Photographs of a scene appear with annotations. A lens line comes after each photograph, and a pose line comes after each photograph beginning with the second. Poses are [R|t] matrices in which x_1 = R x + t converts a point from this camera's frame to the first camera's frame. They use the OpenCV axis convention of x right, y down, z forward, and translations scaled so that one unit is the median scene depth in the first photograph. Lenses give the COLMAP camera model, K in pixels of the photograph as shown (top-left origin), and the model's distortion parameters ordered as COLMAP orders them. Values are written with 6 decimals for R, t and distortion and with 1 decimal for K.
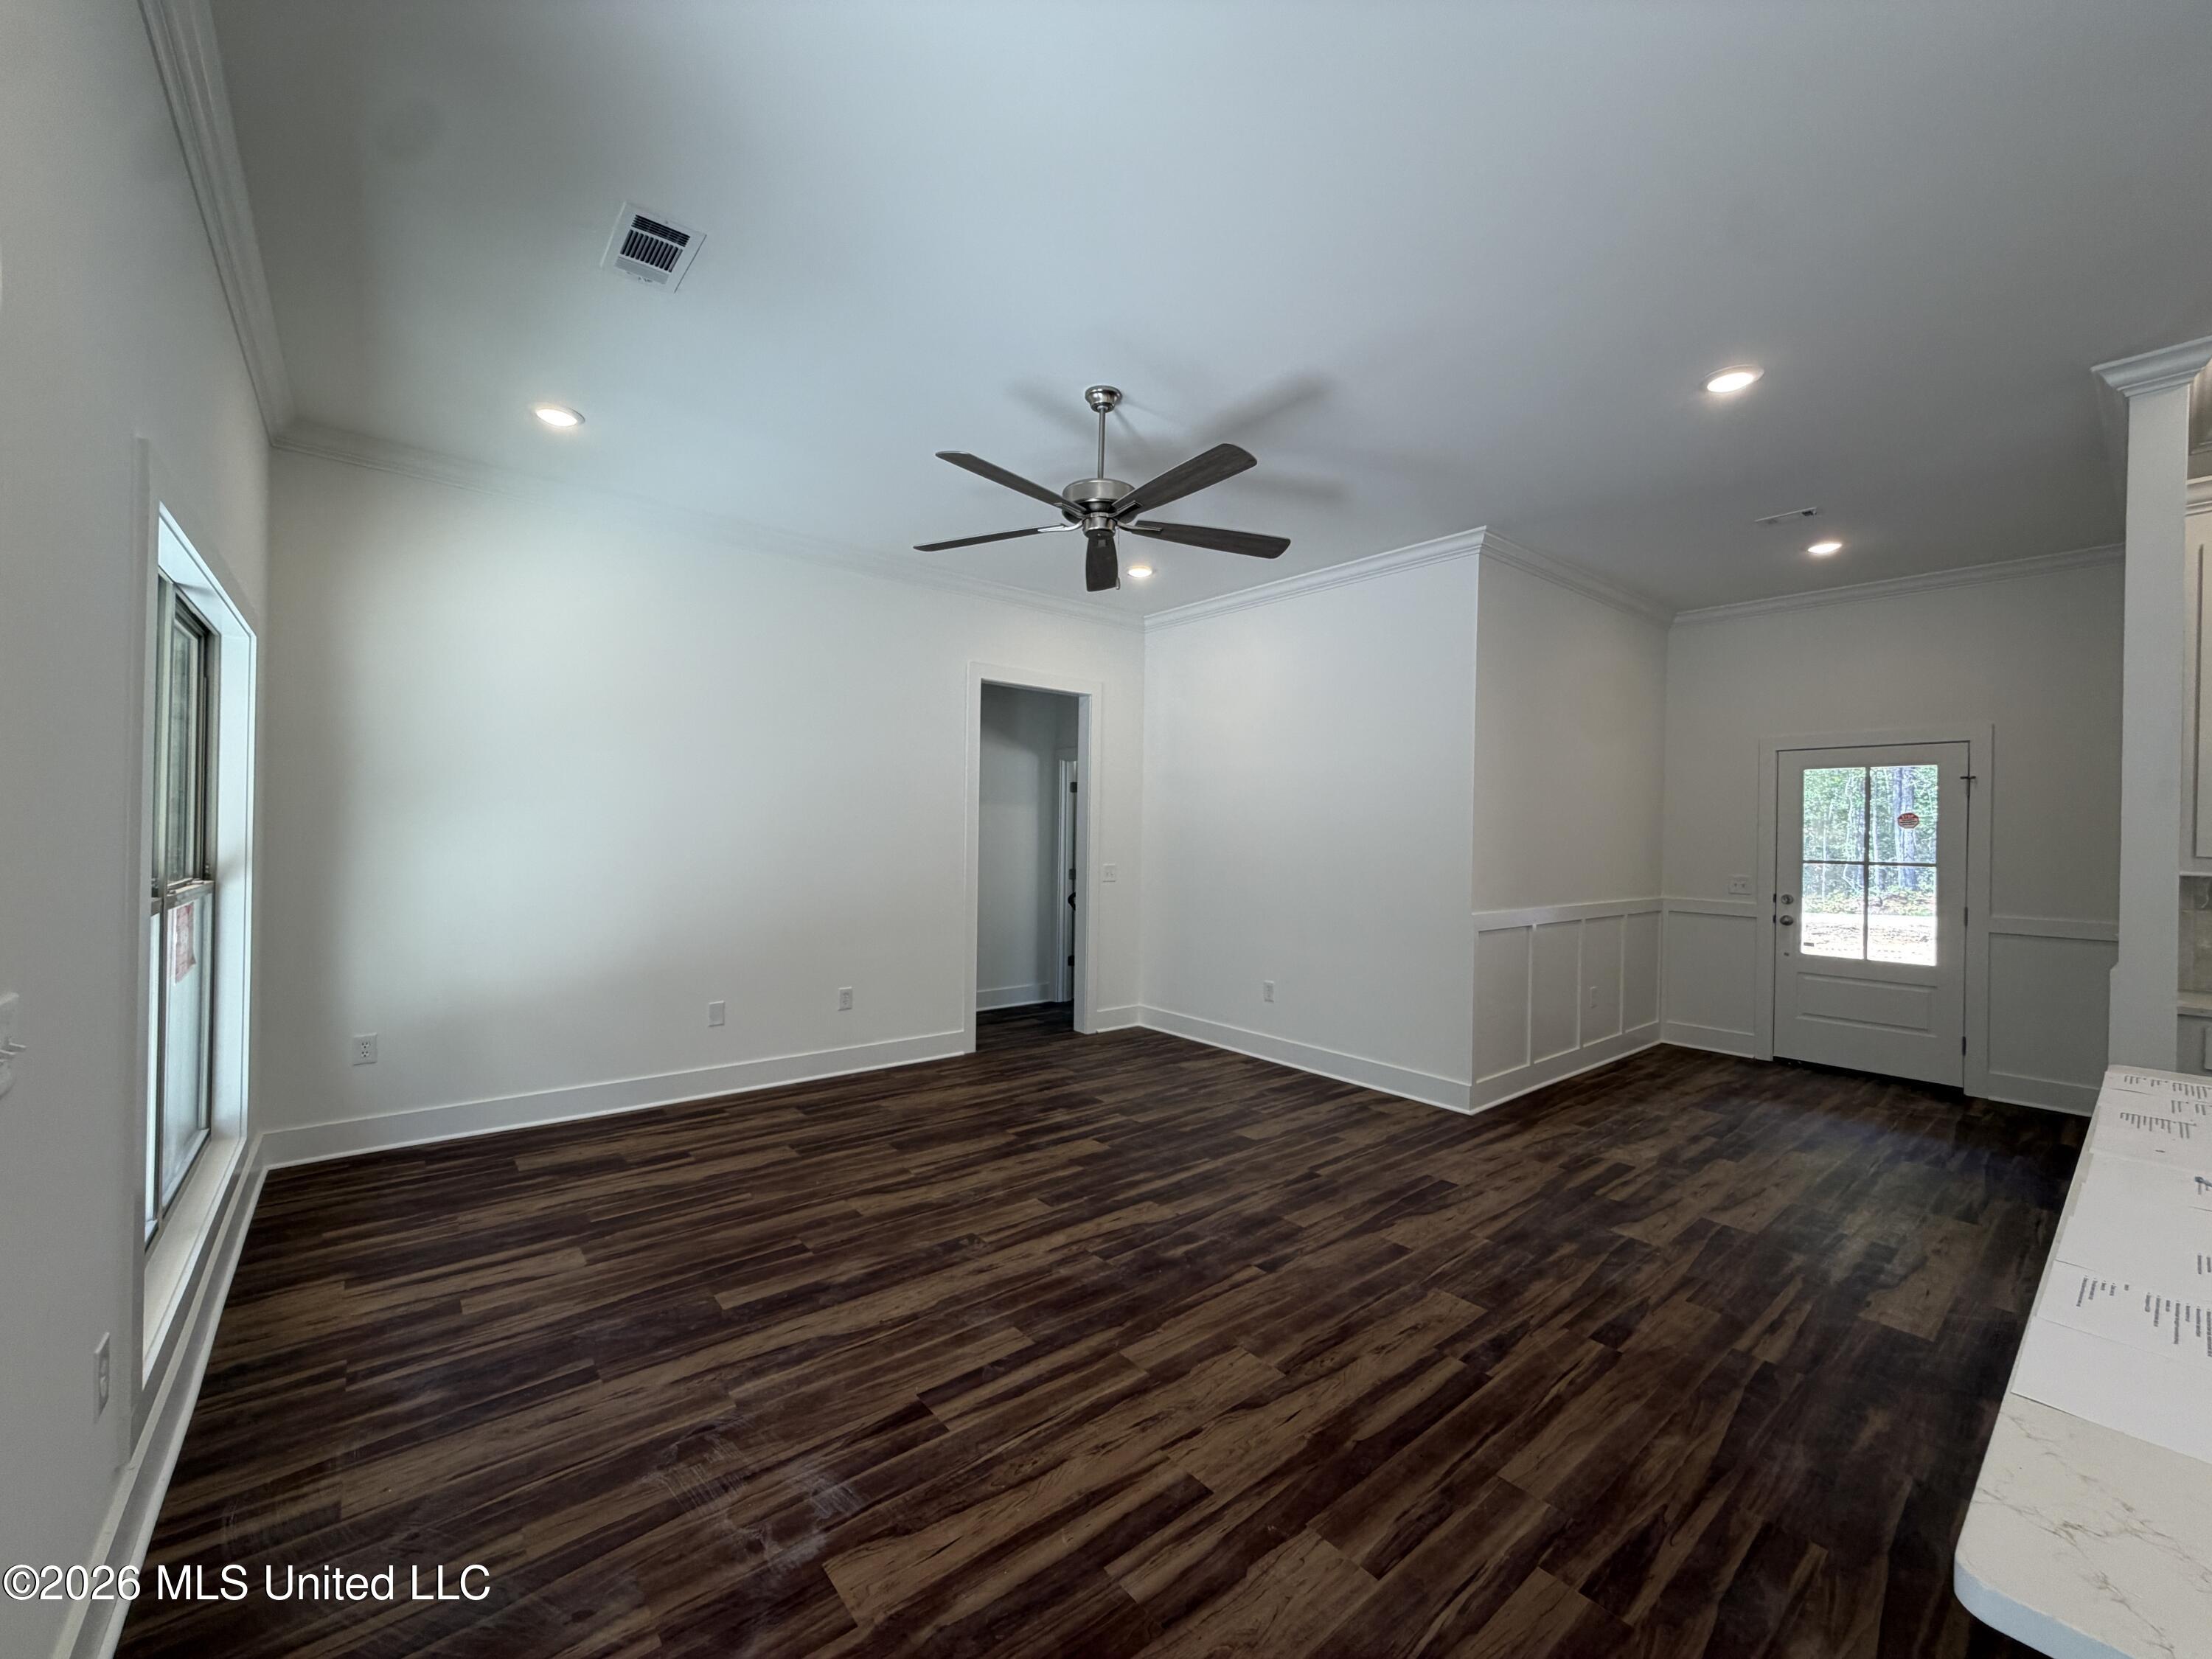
lens RADIAL K [[886.7, 0, 1097.7], [0, 886.7, 830.6], [0, 0, 1]] dist [-0.000731, 0.000793]
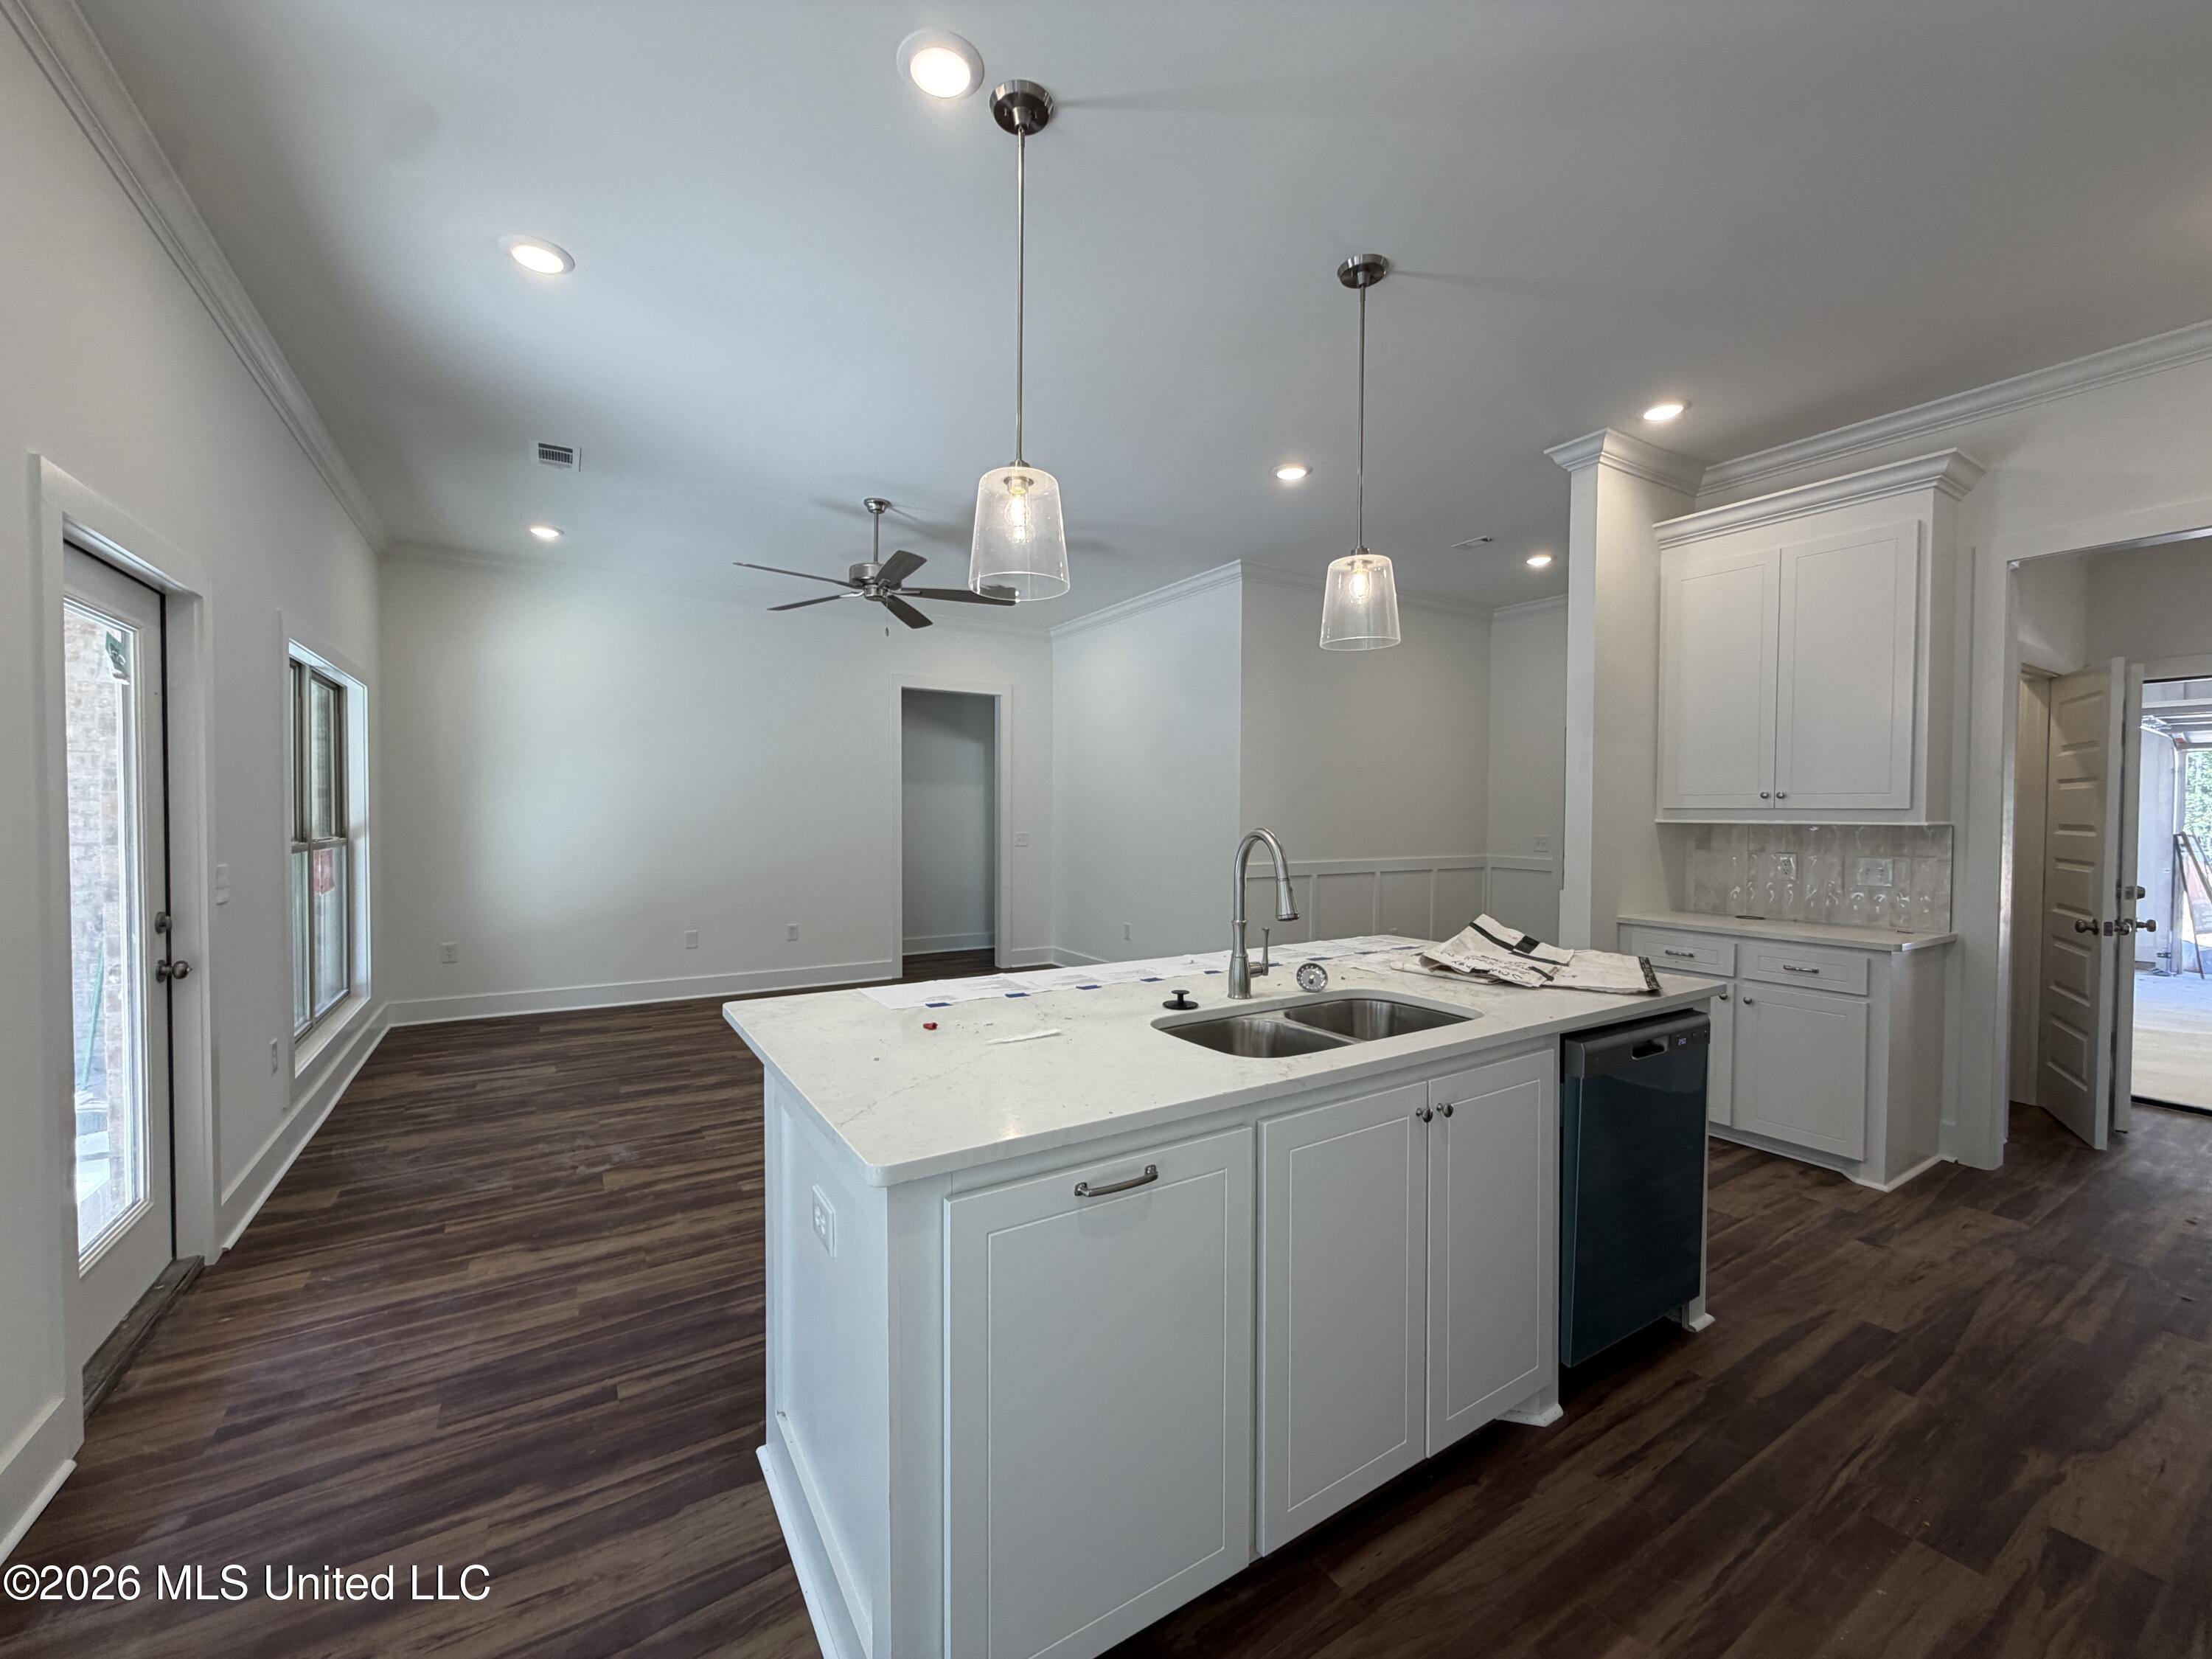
lens RADIAL K [[886.7, 0, 1099.3], [0, 886.7, 829.8], [0, 0, 1]] dist [-0.000731, 0.000793]
pose [[0.991795, -0.010260, -0.127423, 0.557113], [0.012710, 0.999749, 0.018432, 0.027158], [0.127202, -0.019900, 0.991677, -0.421834]]
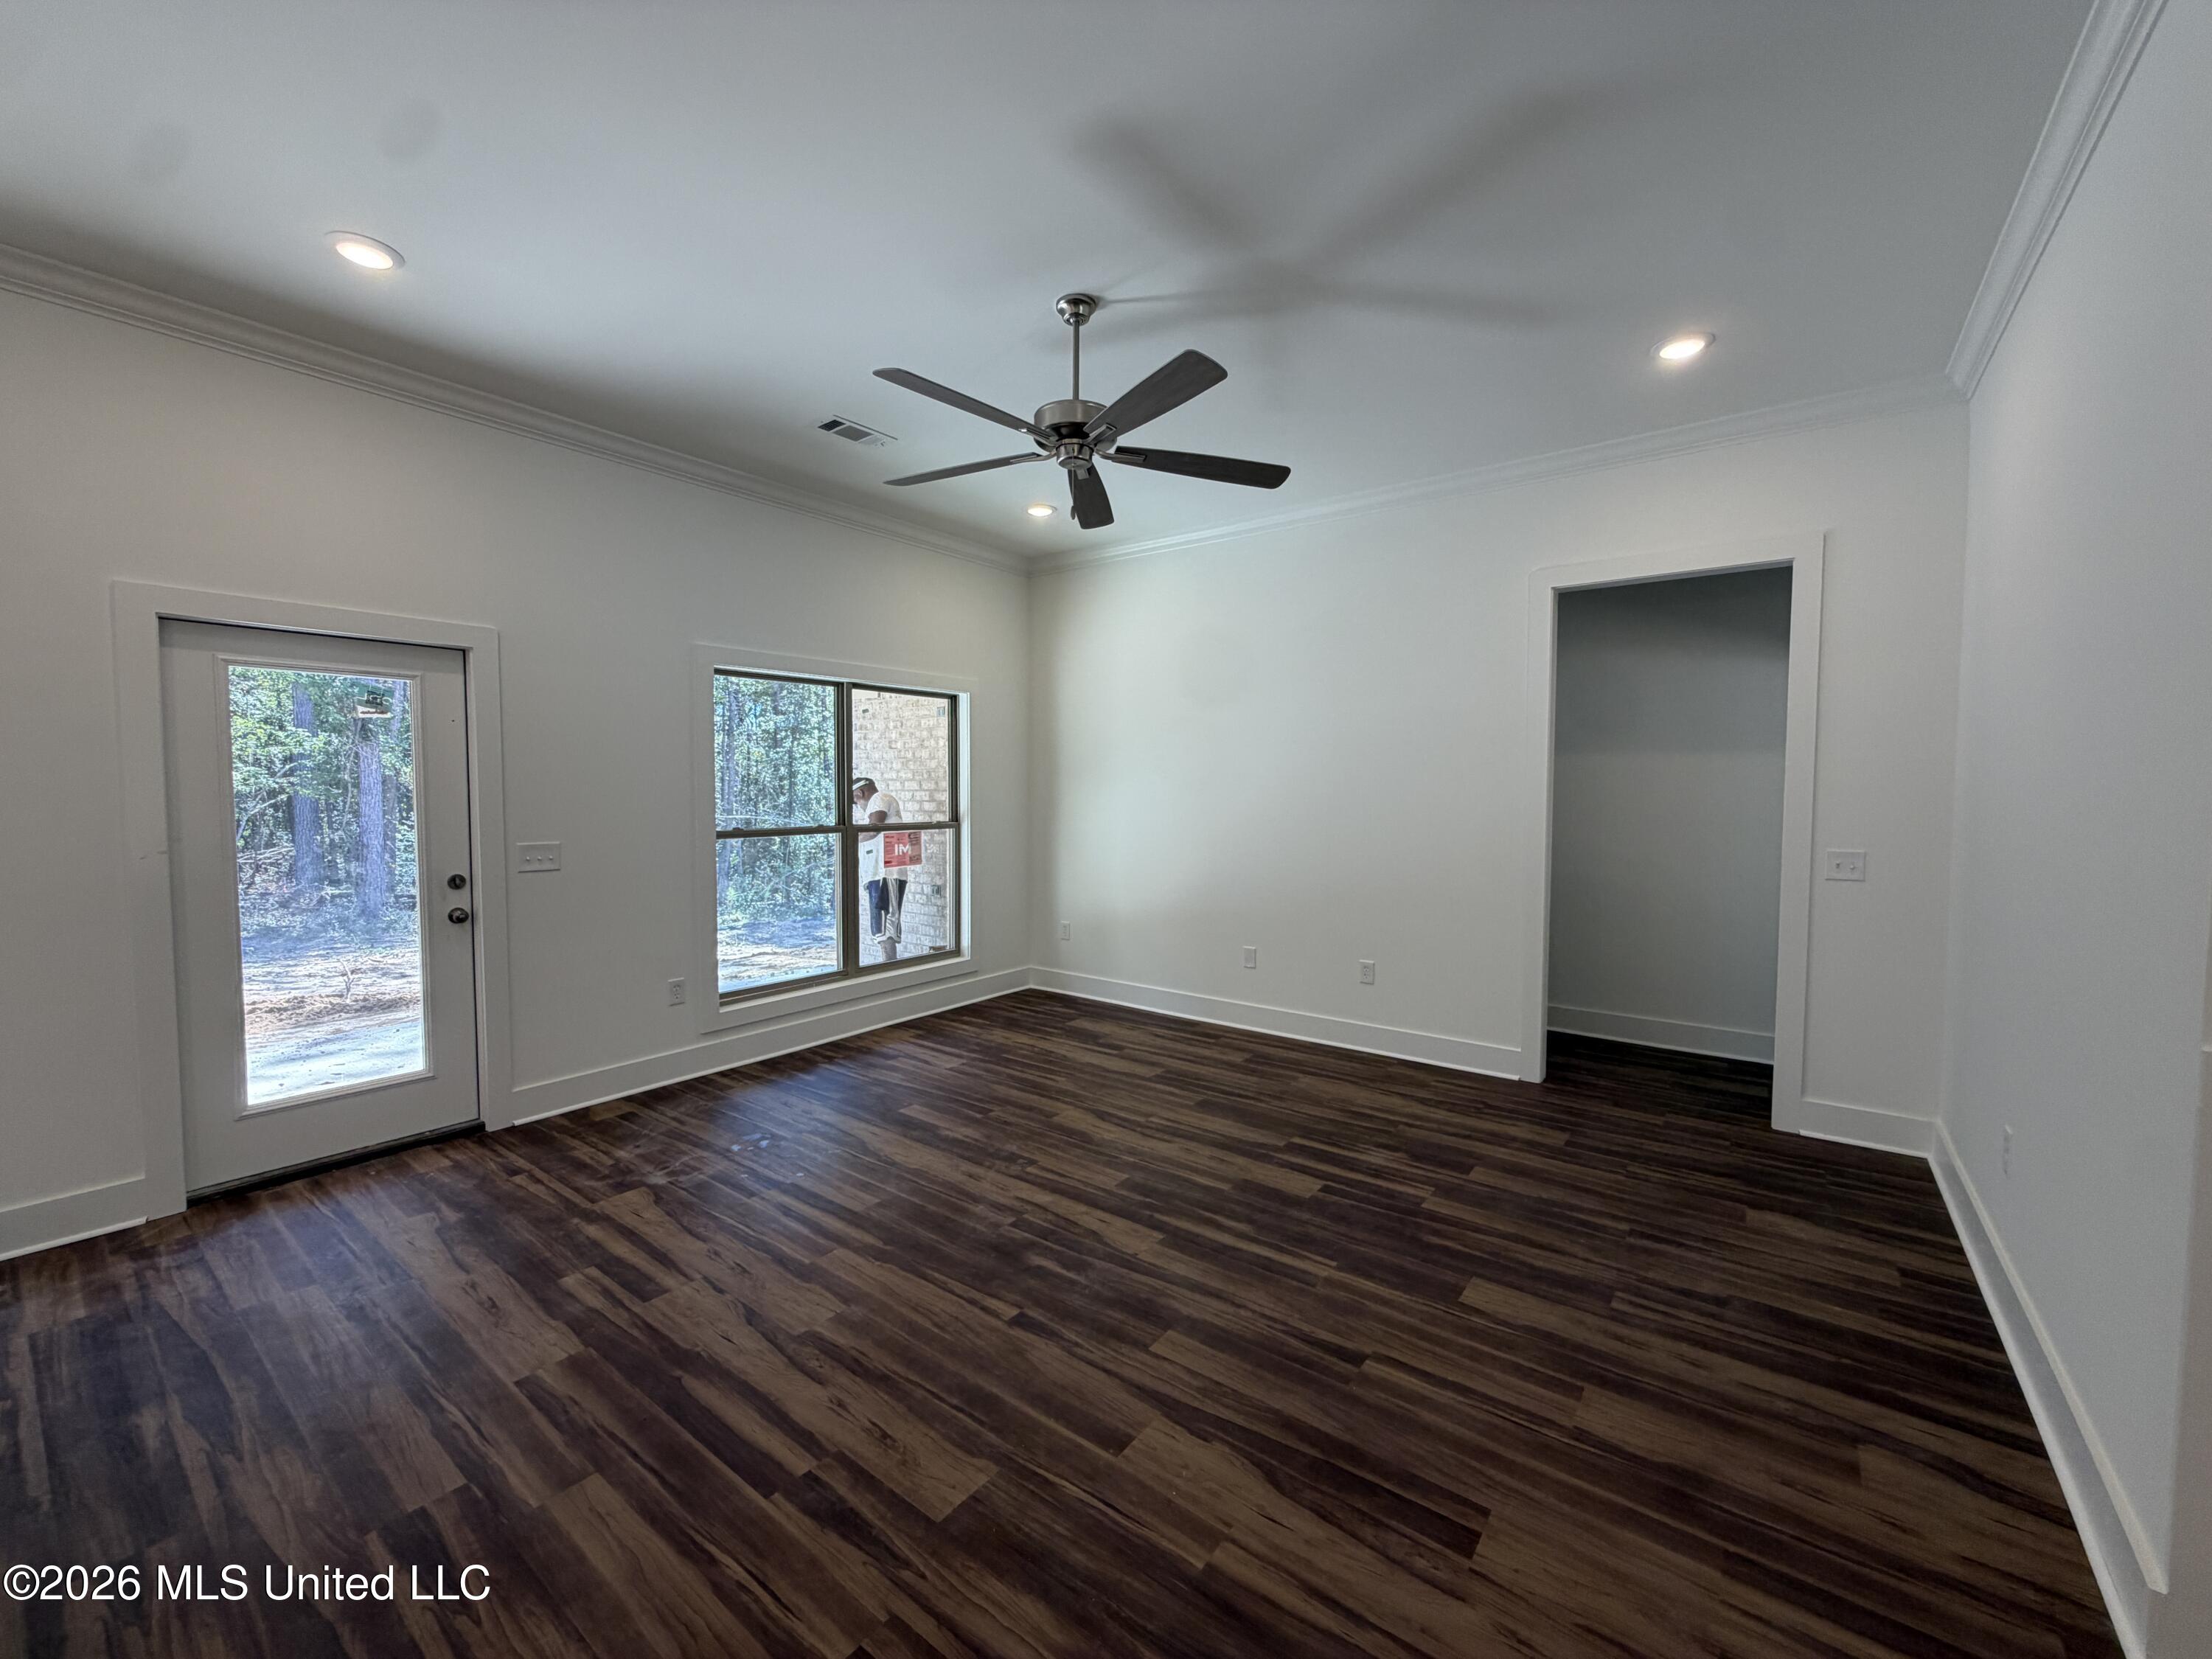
lens RADIAL K [[886.7, 0, 1100.0], [0, 886.7, 831.4], [0, 0, 1]] dist [-0.000731, 0.000793]
pose [[0.225558, 0.029631, -0.973779, 0.914840], [0.001475, 0.999526, 0.030756, 0.016230], [0.974229, -0.008373, 0.225407, 0.823989]]
